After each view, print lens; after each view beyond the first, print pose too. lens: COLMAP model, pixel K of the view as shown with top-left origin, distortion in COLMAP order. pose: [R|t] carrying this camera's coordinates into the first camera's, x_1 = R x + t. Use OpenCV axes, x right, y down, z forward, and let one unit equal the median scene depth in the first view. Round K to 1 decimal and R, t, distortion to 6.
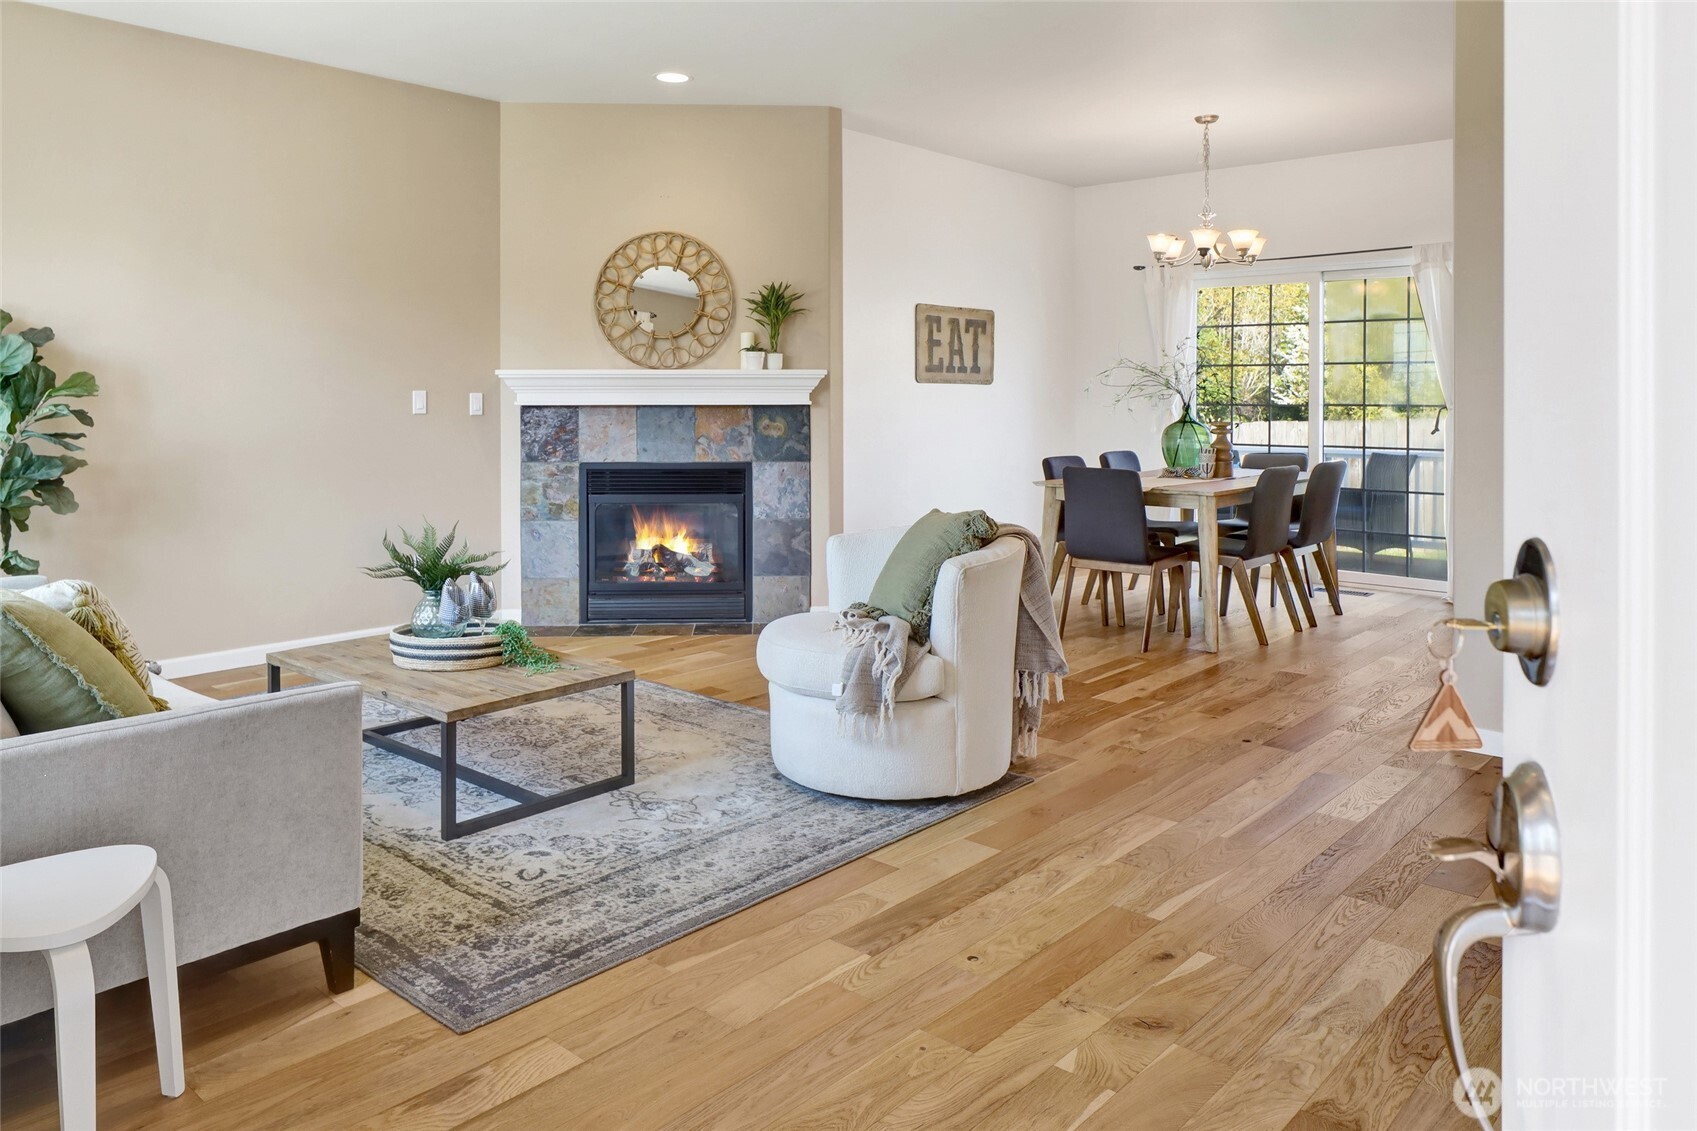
lens RADIAL K [[1206.5, 0, 806.2], [0, 1206.5, 404.8], [0, 0, 1]] dist [0.001586, -0.002770]
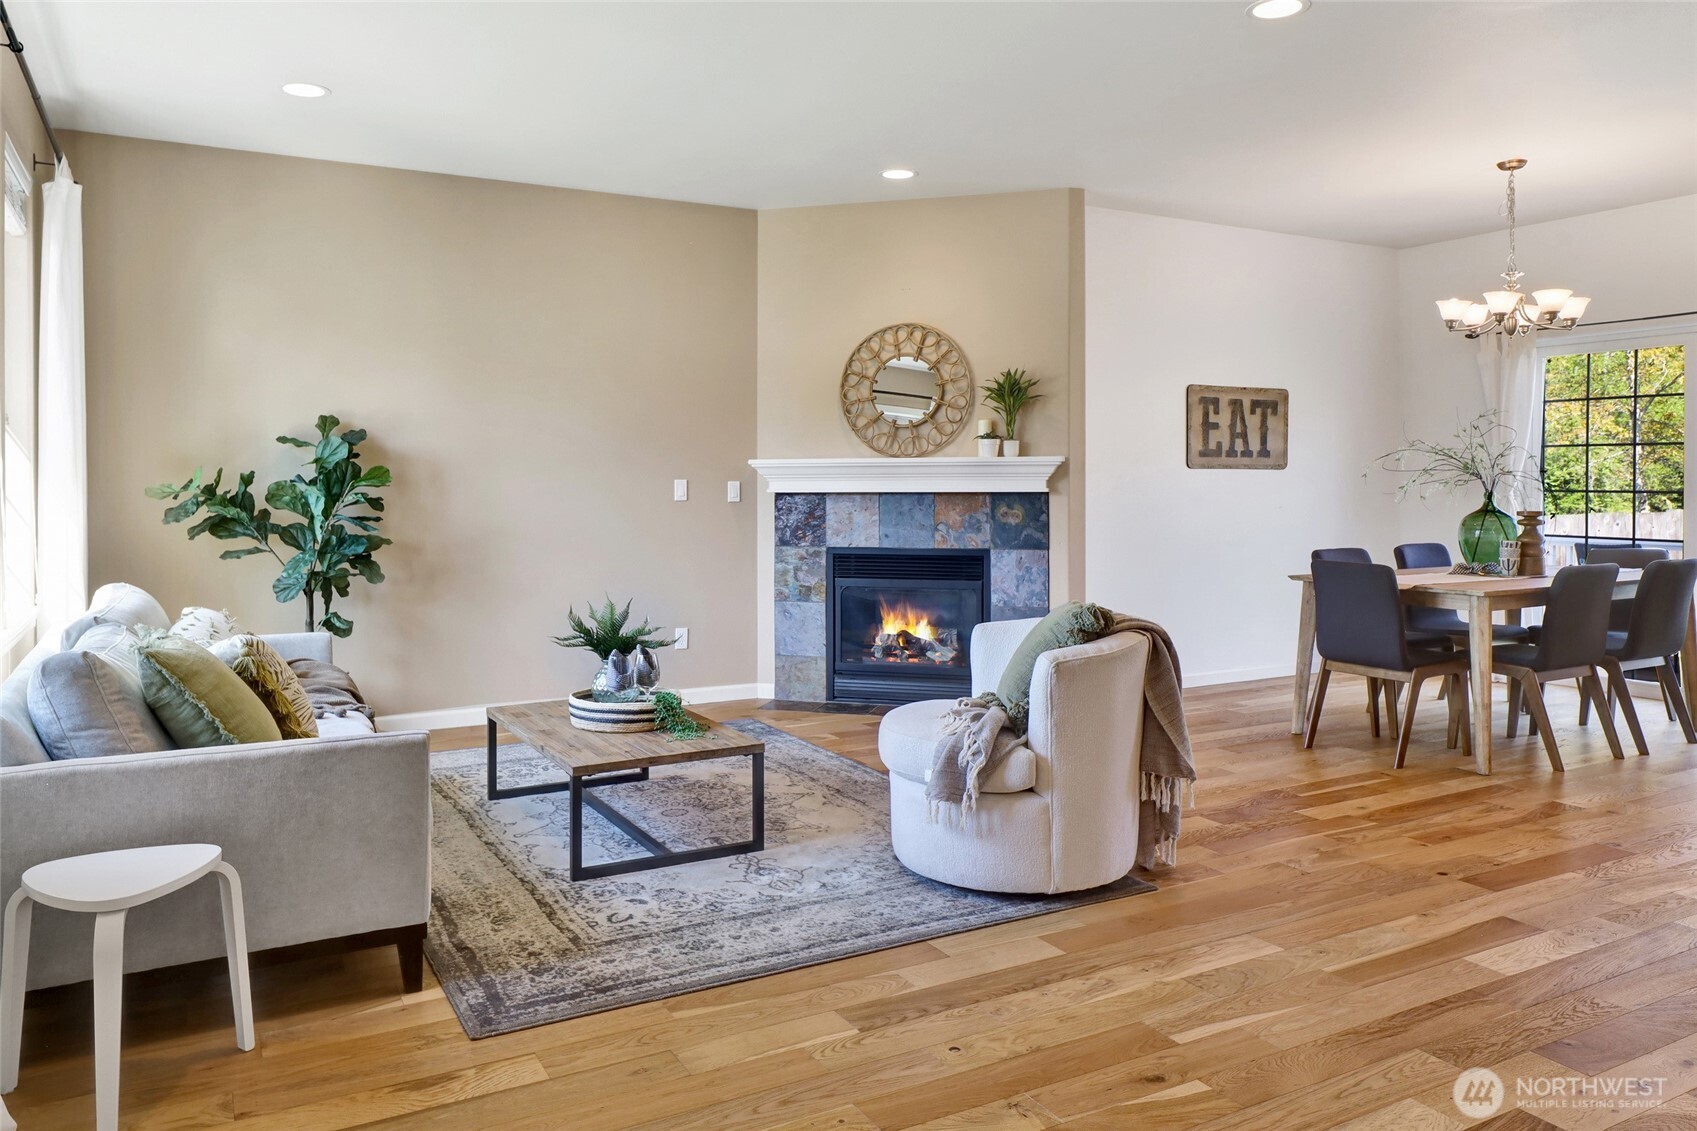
lens RADIAL K [[1204.9, 0, 800.4], [0, 1204.9, 486.1], [0, 0, 1]] dist [0.002878, -0.002904]
pose [[0.941113, -0.001911, -0.338088, 0.145791], [0.001076, 0.999996, -0.002656, -0.002500], [0.338091, 0.002136, 0.941111, 0.005794]]
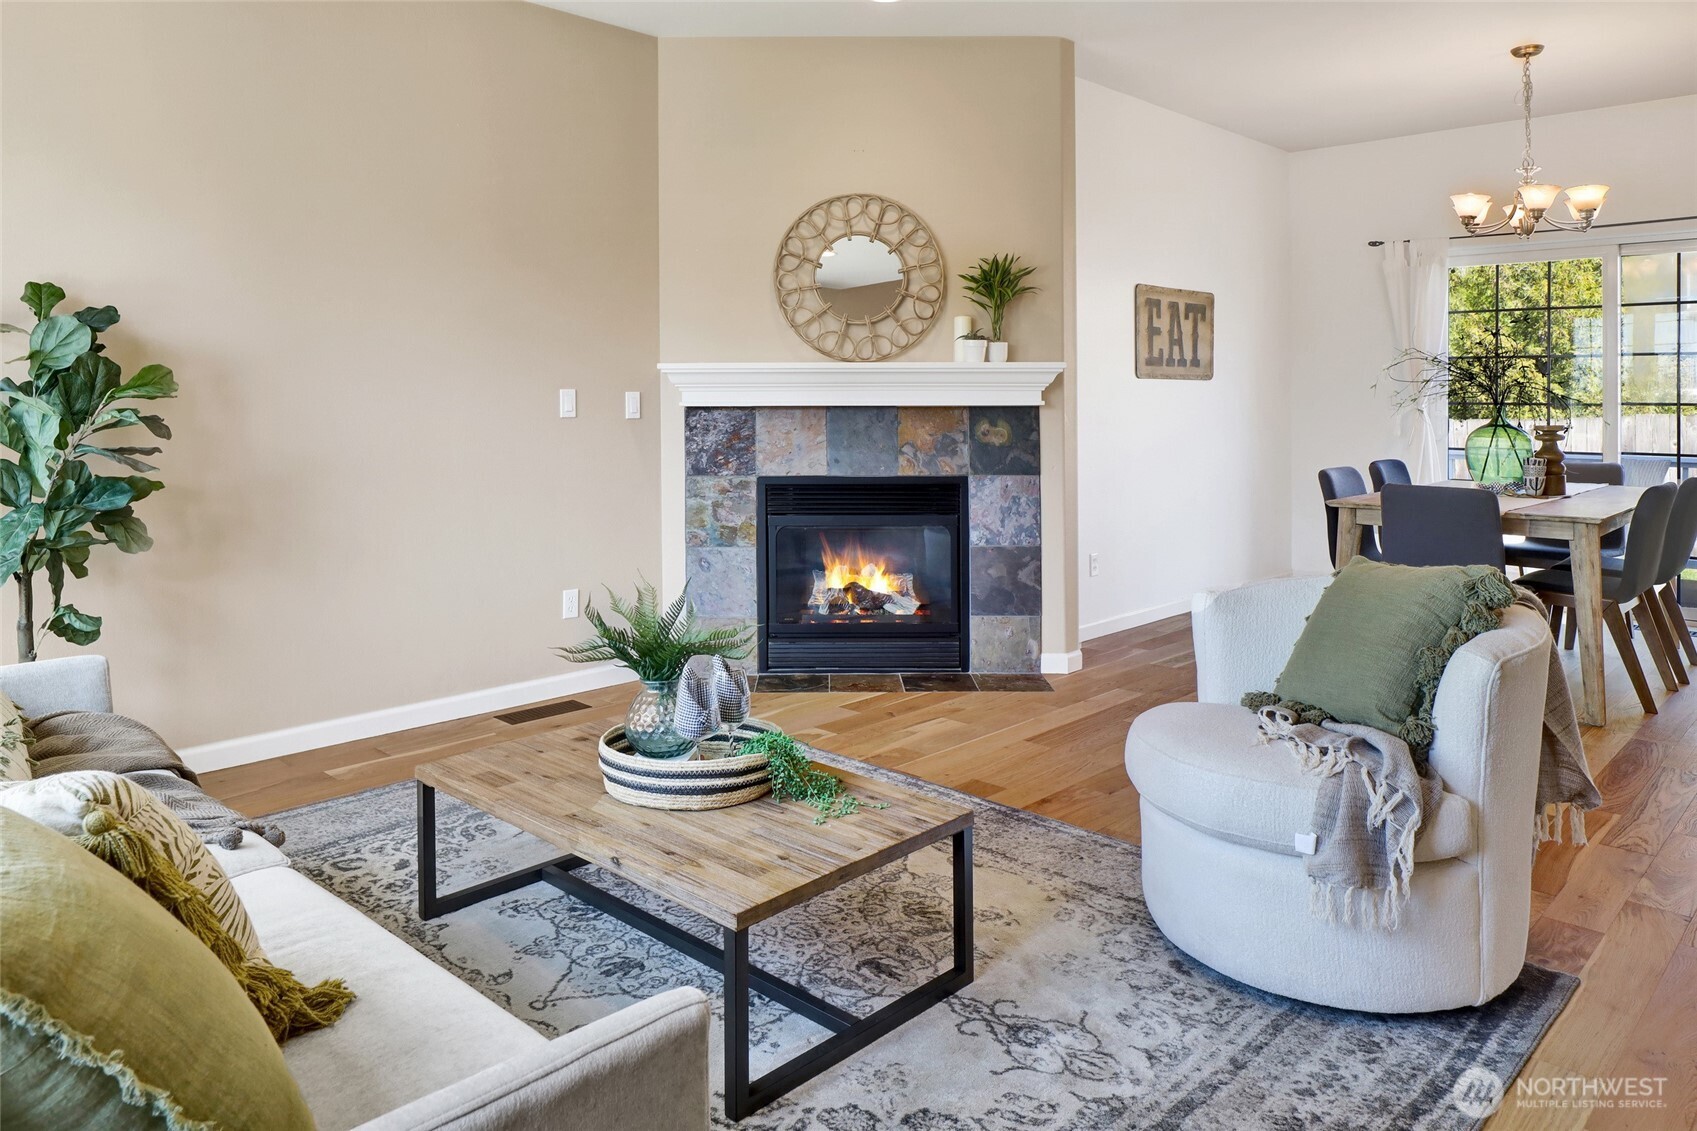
lens RADIAL K [[1165.7, 0, 819.7], [0, 1165.7, 413.9], [0, 0, 1]] dist [0.003093, -0.004077]
pose [[0.999538, -0.001155, -0.030366, -0.121748], [0.001488, 0.999939, 0.010951, -0.003115], [0.030351, -0.010991, 0.999479, 0.211376]]
